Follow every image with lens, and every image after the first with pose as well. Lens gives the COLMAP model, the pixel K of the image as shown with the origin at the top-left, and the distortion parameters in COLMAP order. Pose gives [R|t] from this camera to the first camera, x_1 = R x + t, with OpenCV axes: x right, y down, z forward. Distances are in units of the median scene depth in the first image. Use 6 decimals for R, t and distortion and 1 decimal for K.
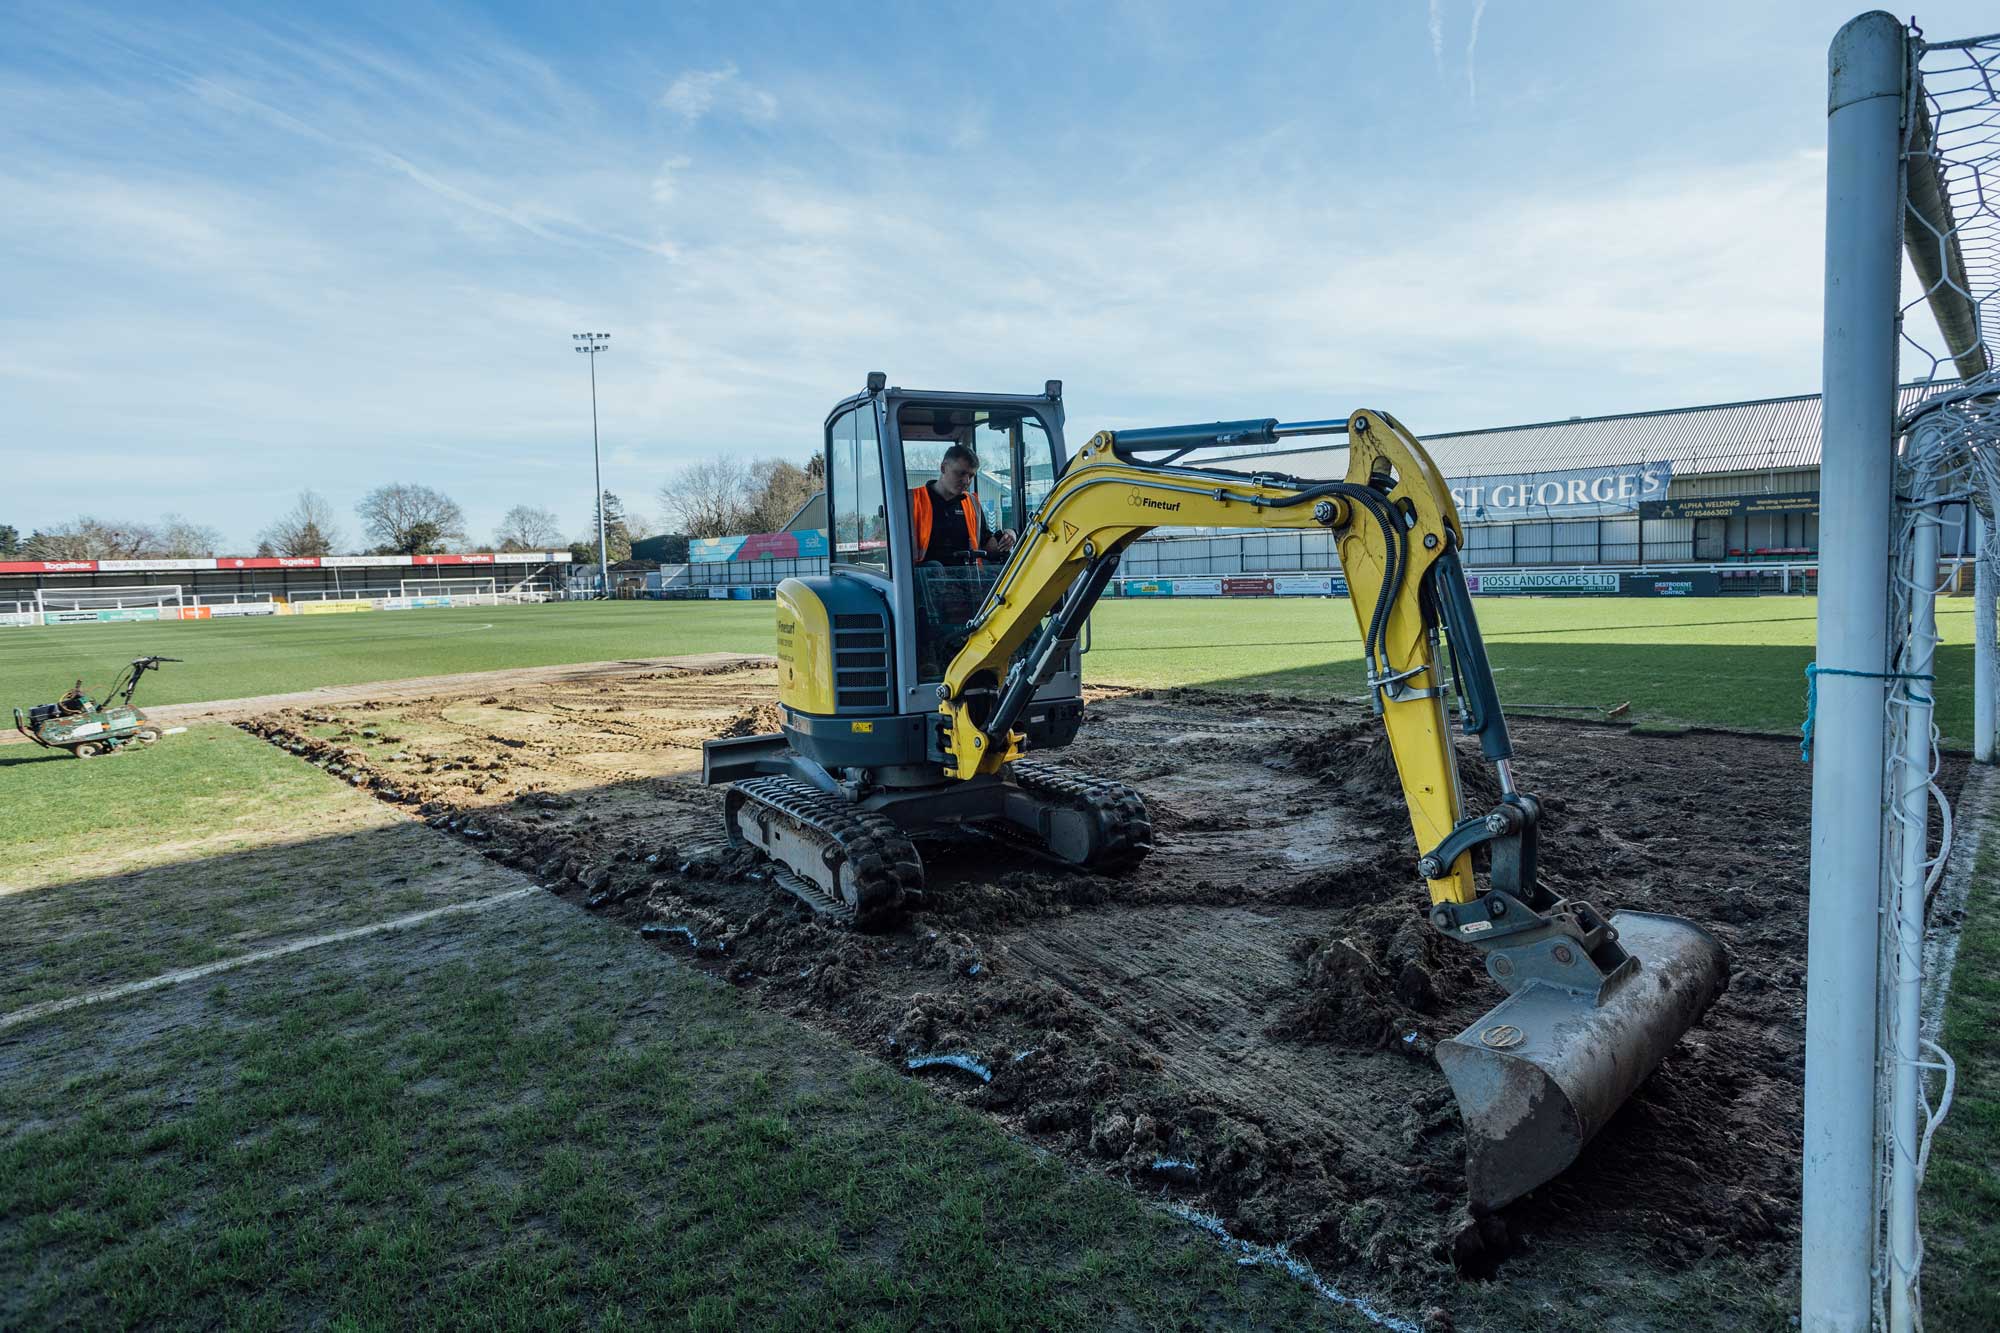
lens RADIAL K [[1050.4, 0, 1028.8], [0, 1050.4, 656.1], [0, 0, 1]] dist [-0.010358, 0.018775]
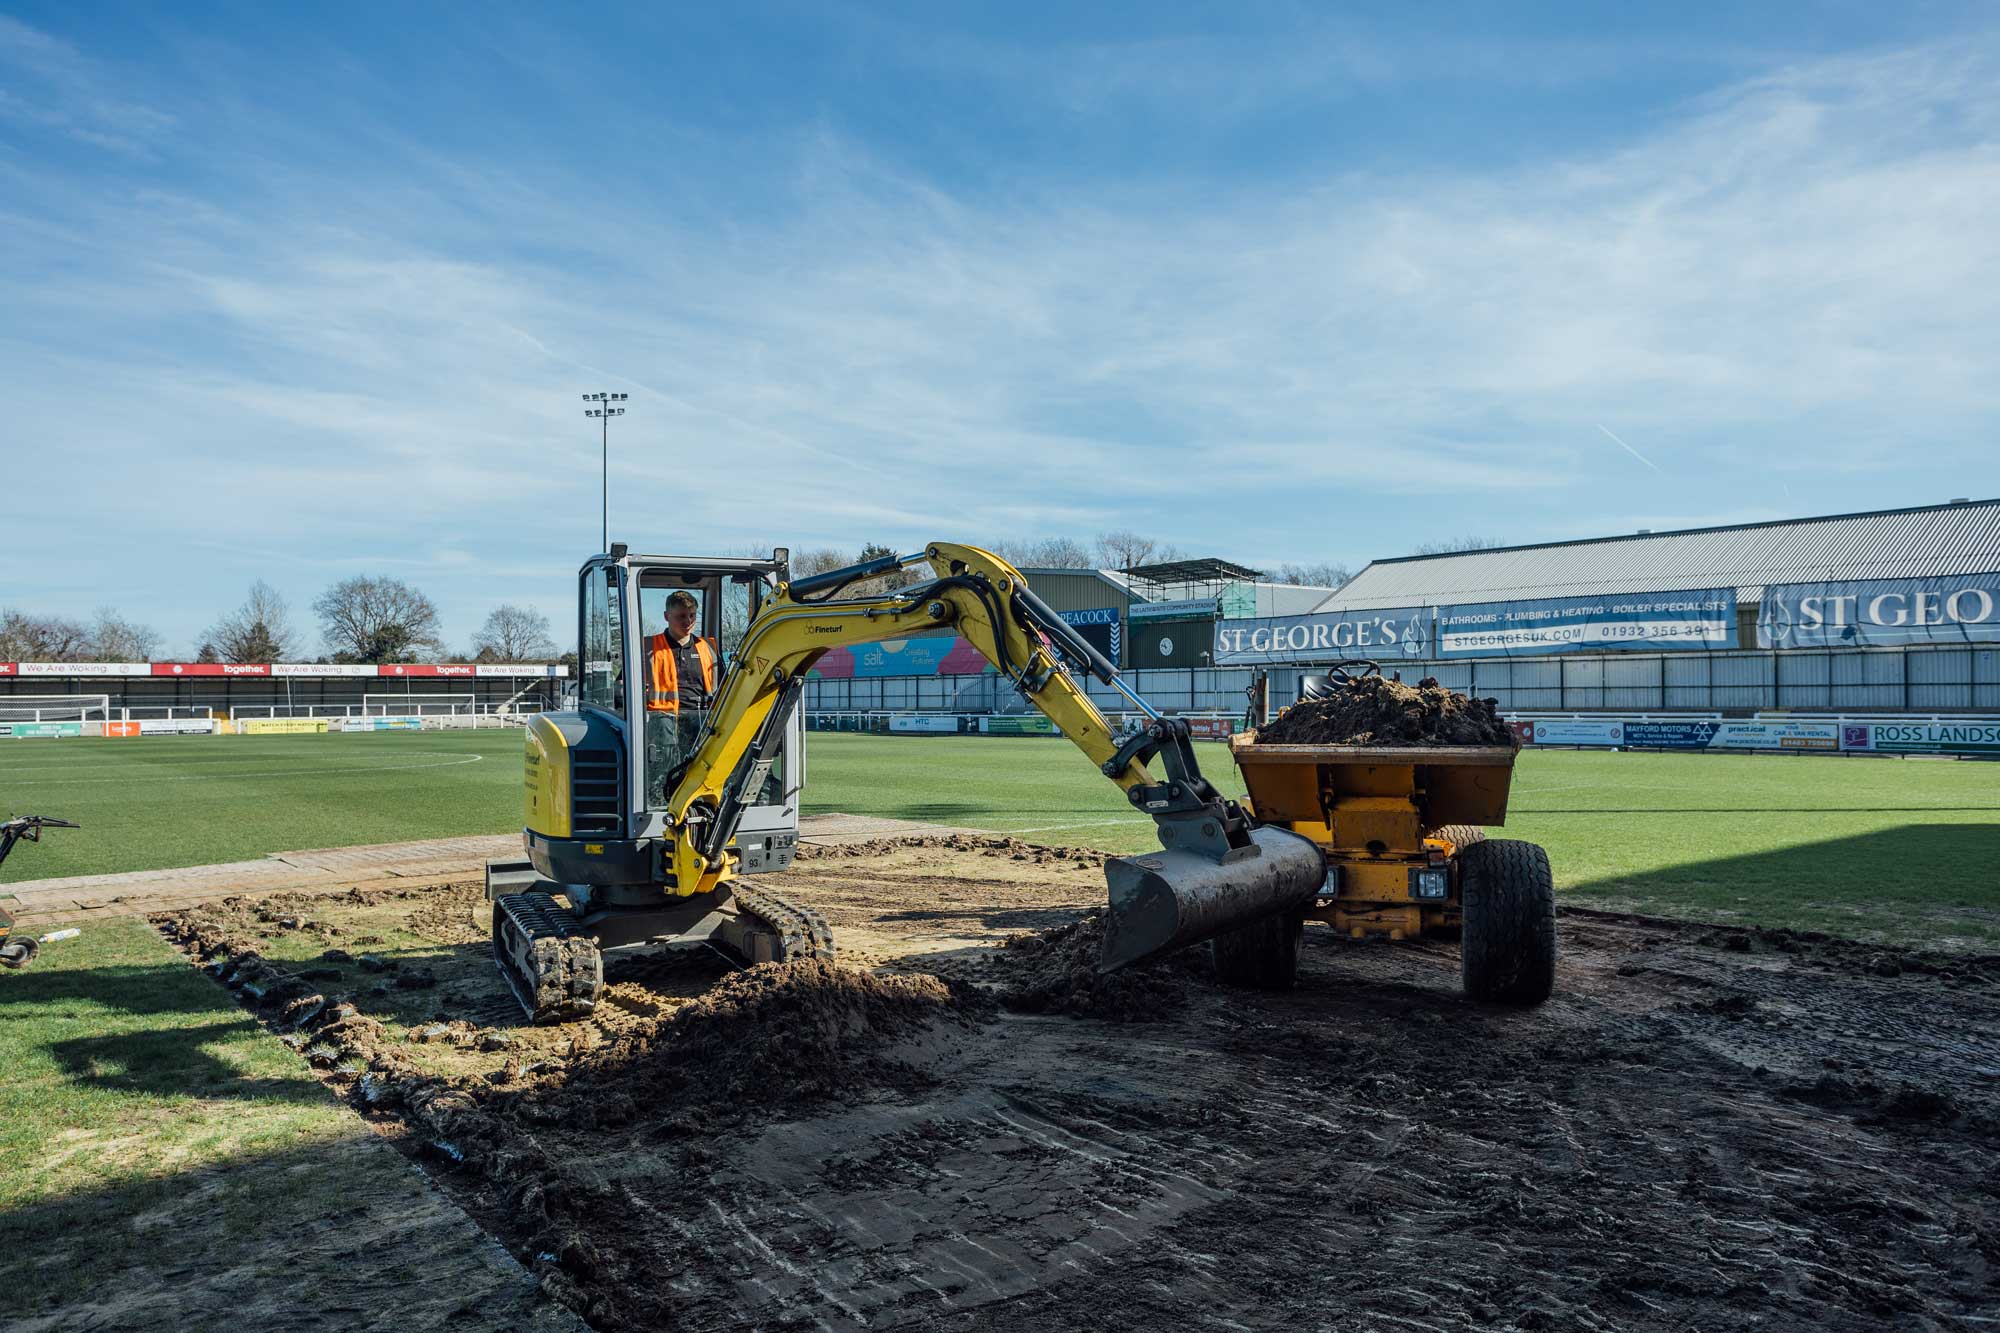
lens RADIAL K [[1320.7, 0, 958.4], [0, 1320.7, 713.5], [0, 0, 1]] dist [-0.006636, 0.012444]
pose [[0.993947, 0.024479, -0.107097, -0.042416], [-0.031954, 0.997129, -0.068651, -0.003823], [0.105109, 0.071658, 0.991876, 0.055937]]
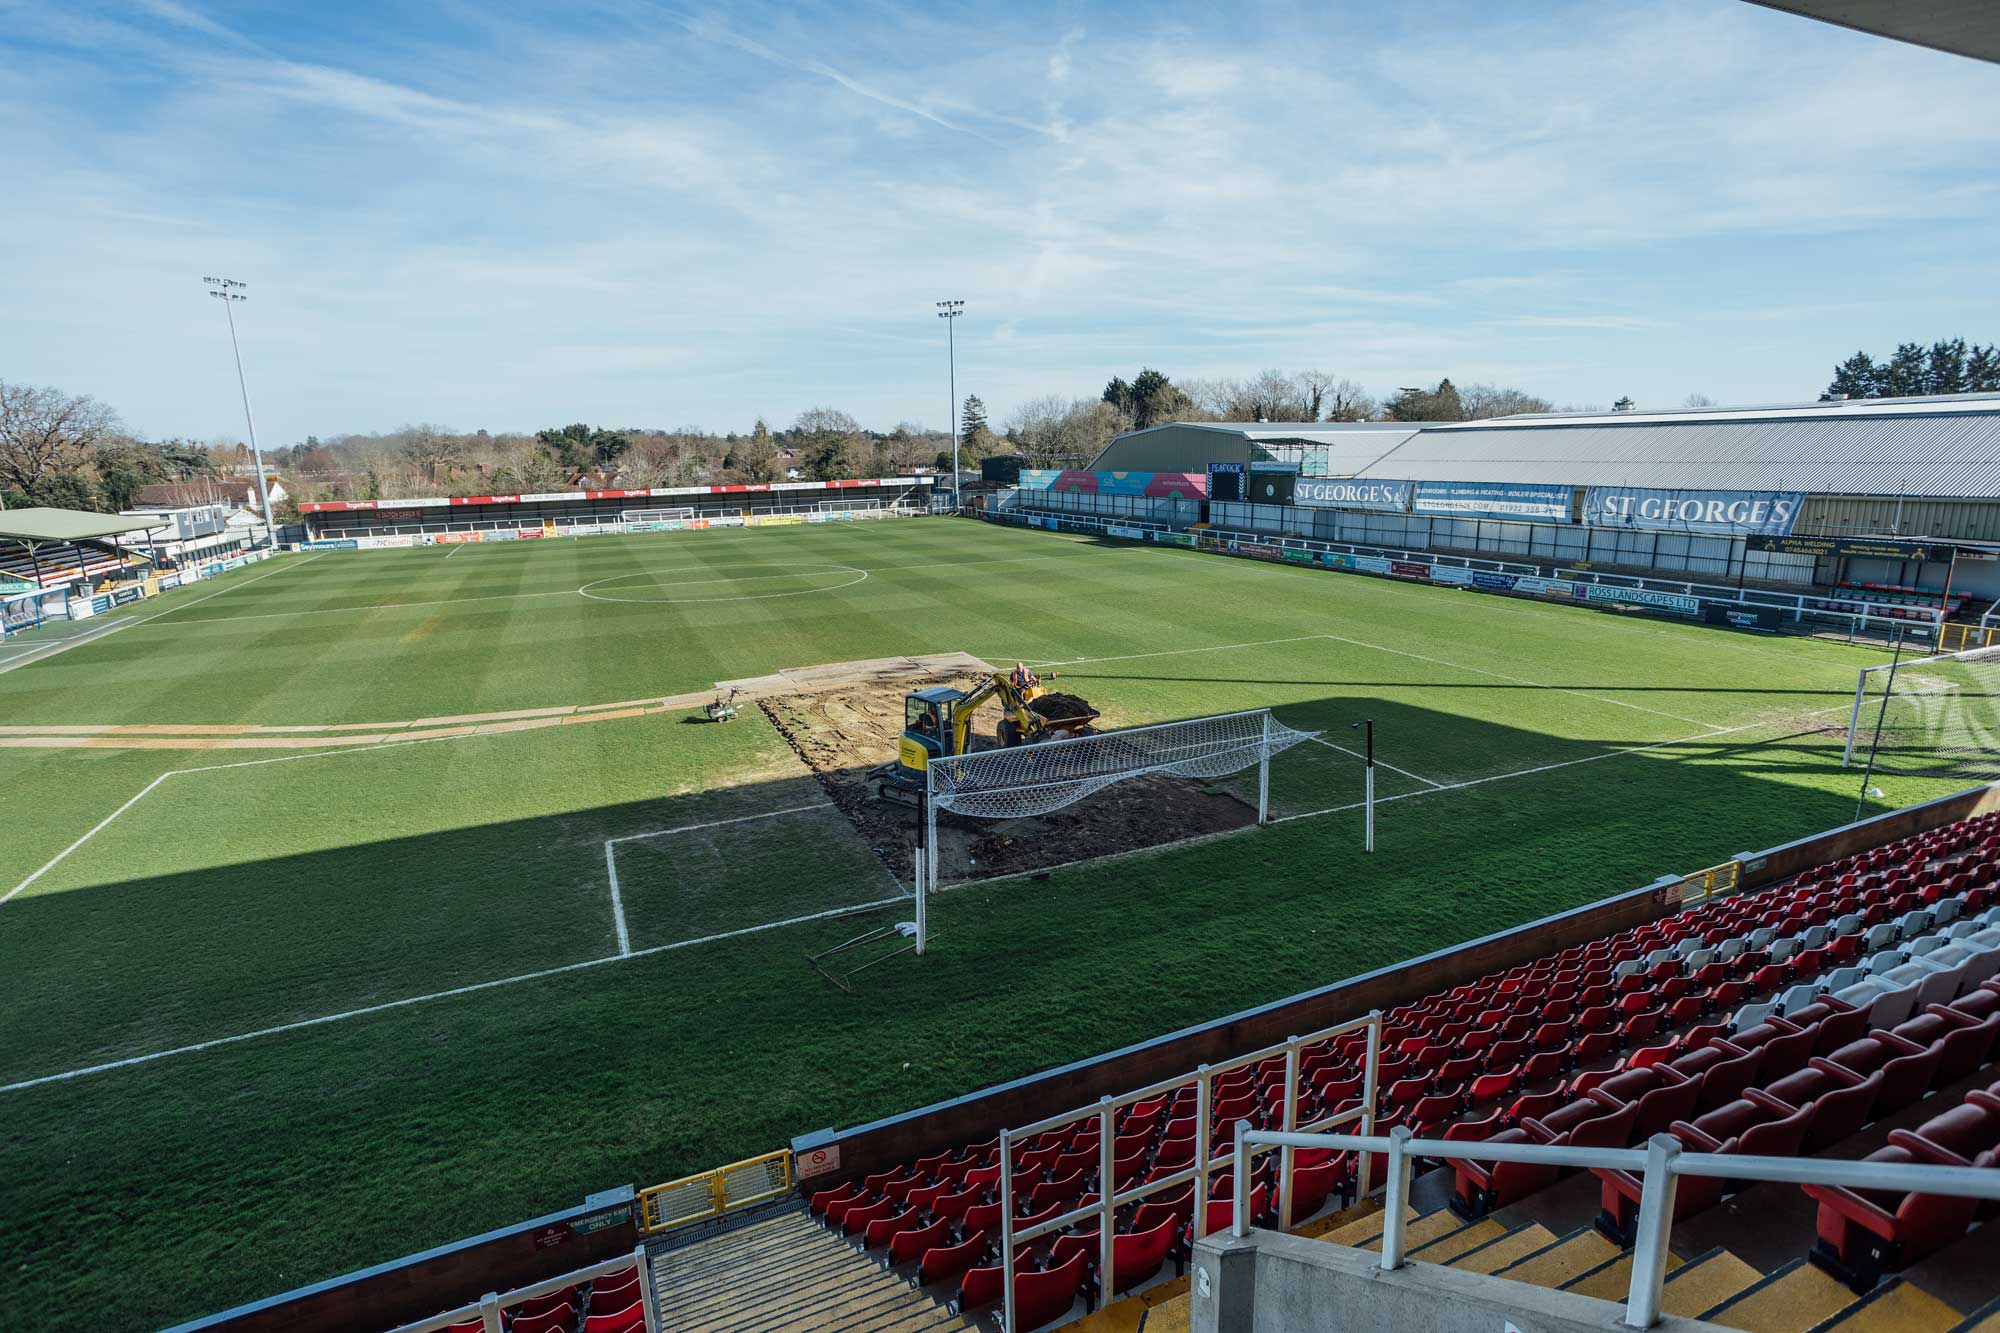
lens RADIAL K [[1061.9, 0, 1012.1], [0, 1061.9, 685.8], [0, 0, 1]] dist [-0.032216, 0.001878]
pose [[0.931668, 0.108084, -0.346862, 0.151642], [-0.048488, 0.983173, 0.176124, -0.089701], [0.360062, -0.147270, 0.921231, -0.234994]]
